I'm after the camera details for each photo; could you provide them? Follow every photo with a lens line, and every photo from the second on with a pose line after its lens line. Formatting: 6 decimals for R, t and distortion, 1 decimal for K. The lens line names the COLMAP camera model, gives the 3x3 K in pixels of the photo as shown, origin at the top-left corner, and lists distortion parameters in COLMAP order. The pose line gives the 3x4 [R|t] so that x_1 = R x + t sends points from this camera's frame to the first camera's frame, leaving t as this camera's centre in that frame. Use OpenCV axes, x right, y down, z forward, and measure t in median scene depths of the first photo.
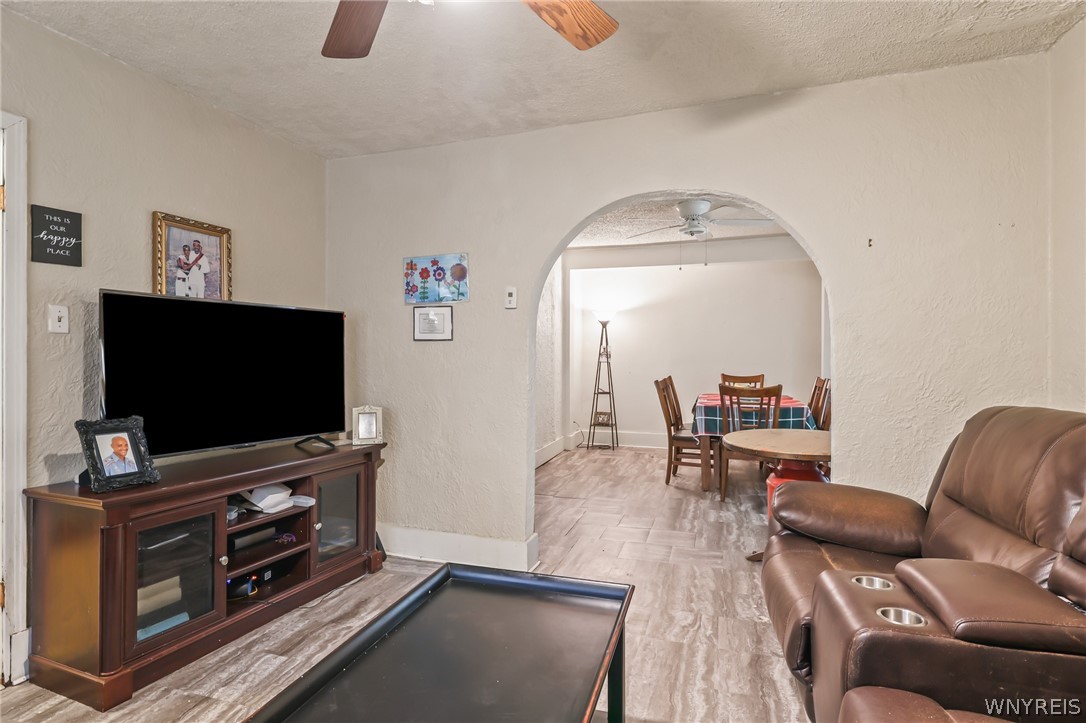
lens RADIAL K [[563.9, 0, 538.2], [0, 563.9, 350.8], [0, 0, 1]] dist [0.001985, -0.000379]
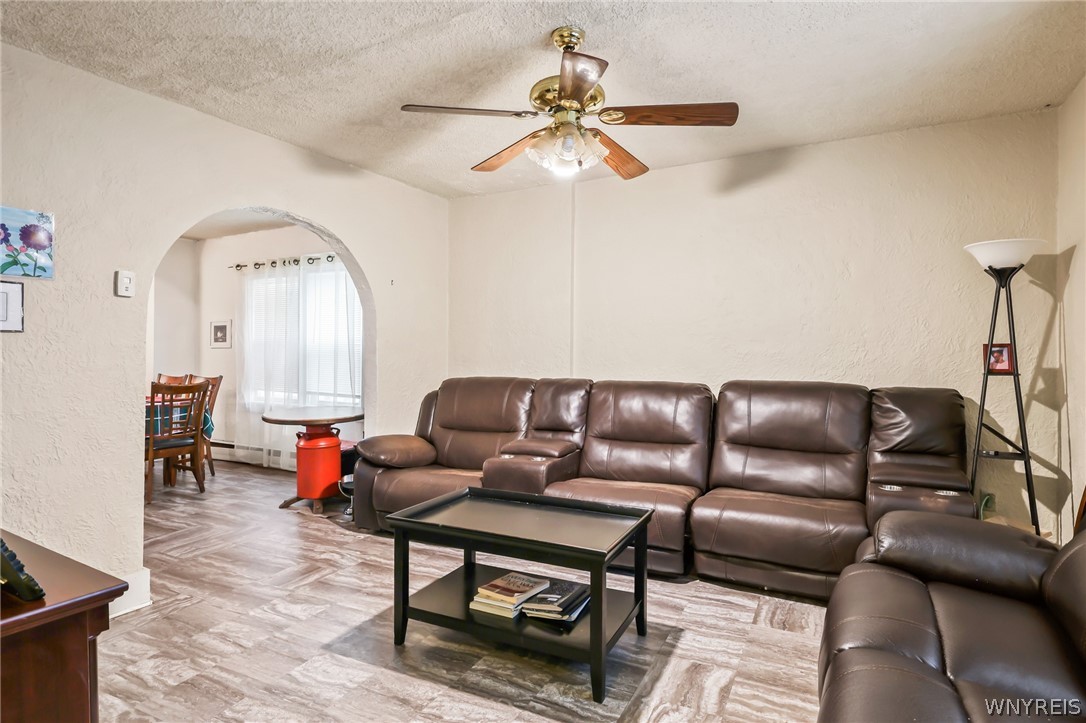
lens RADIAL K [[580.0, 0, 539.6], [0, 580.0, 357.1], [0, 0, 1]] dist [0.001574, 0.000447]
pose [[0.160856, -0.009291, 0.986934, -0.570041], [-0.005320, 0.999933, 0.010281, 0.001292], [-0.986964, -0.006905, 0.160795, 0.186463]]
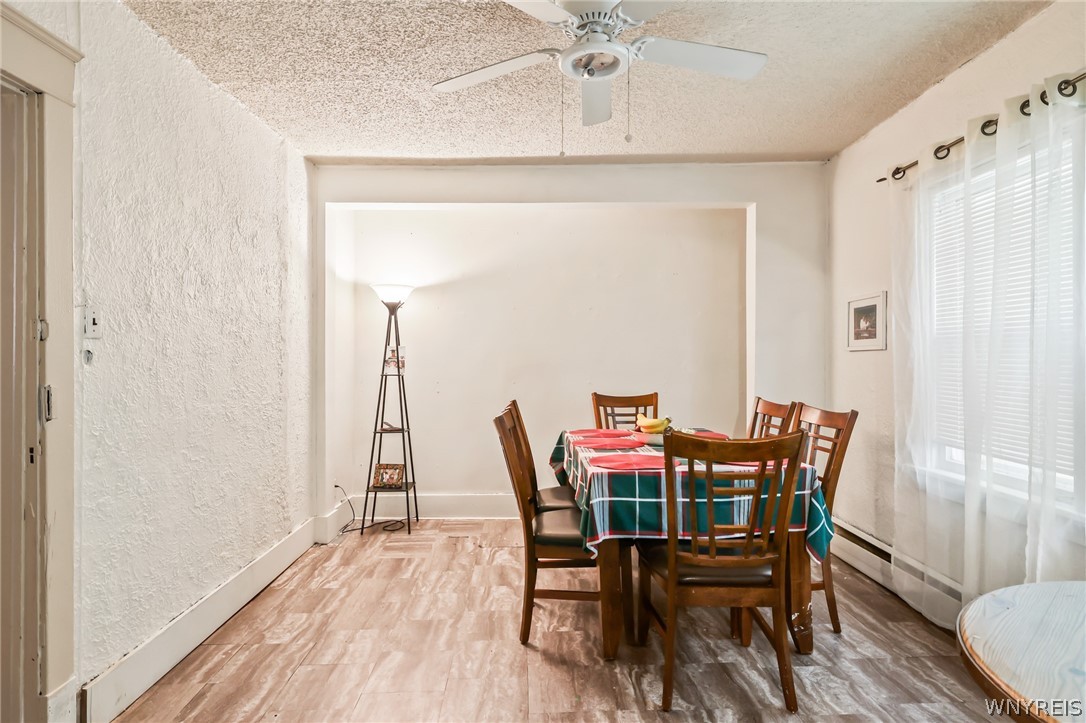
lens RADIAL K [[580.0, 0, 539.6], [0, 580.0, 357.1], [0, 0, 1]] dist [0.001574, 0.000447]
pose [[0.942256, -0.002366, 0.334886, 0.098623], [0.003799, 0.999986, -0.003623, 0.007428], [-0.334873, 0.004686, 0.942252, 0.652234]]
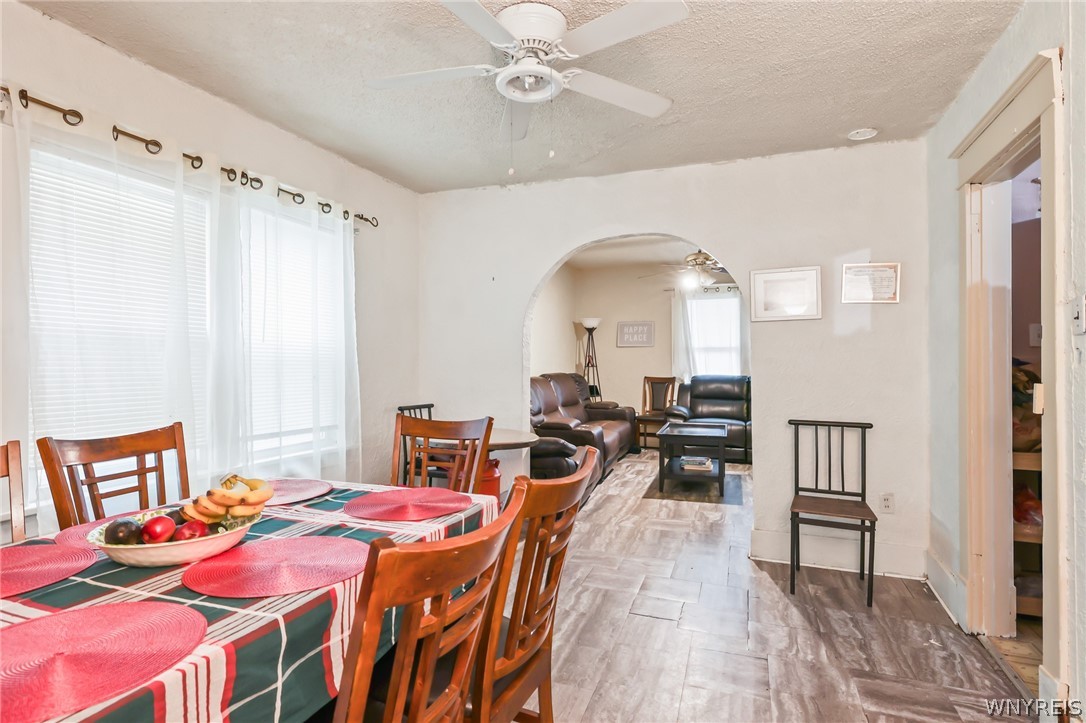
lens RADIAL K [[580.0, 0, 539.6], [0, 580.0, 357.1], [0, 0, 1]] dist [0.001574, 0.000447]
pose [[-0.999737, -0.000413, 0.022938, 0.273184], [-0.000573, 0.999976, -0.006945, 0.008361], [-0.022934, -0.006956, -0.999713, 1.553283]]
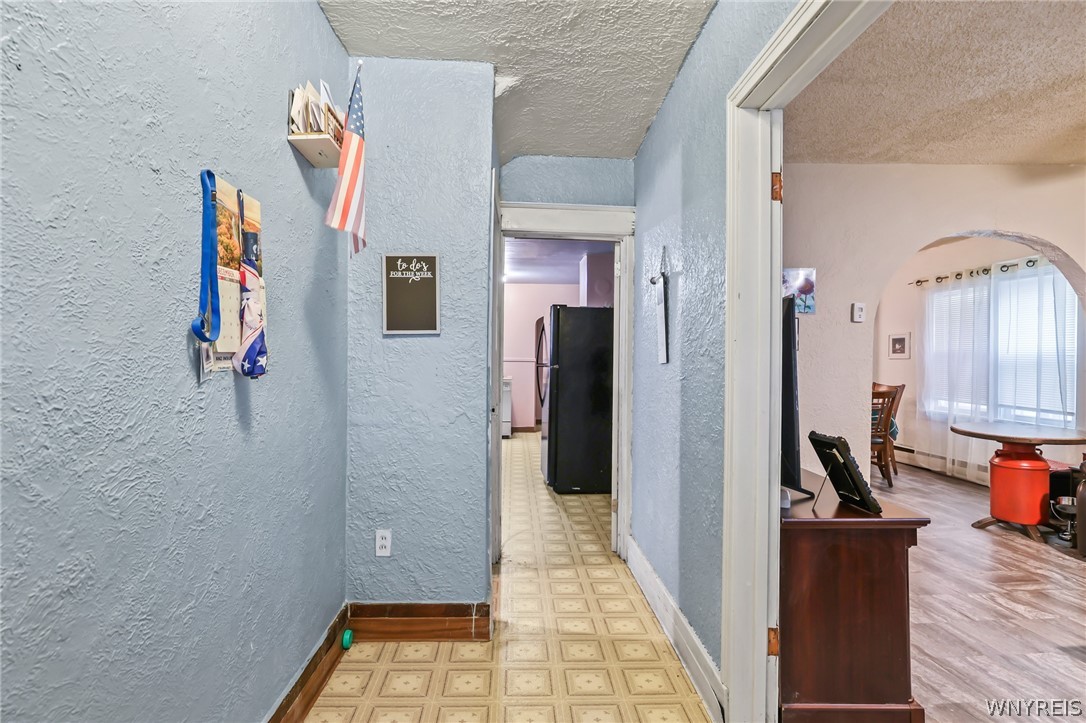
lens RADIAL K [[567.2, 0, 541.6], [0, 567.2, 355.8], [0, 0, 1]] dist [0.002814, 0.000473]
pose [[0.925542, 0.004451, 0.378618, -0.746927], [-0.003693, 0.999989, -0.002728, -0.002857], [-0.378626, 0.001127, 0.925549, 0.149327]]
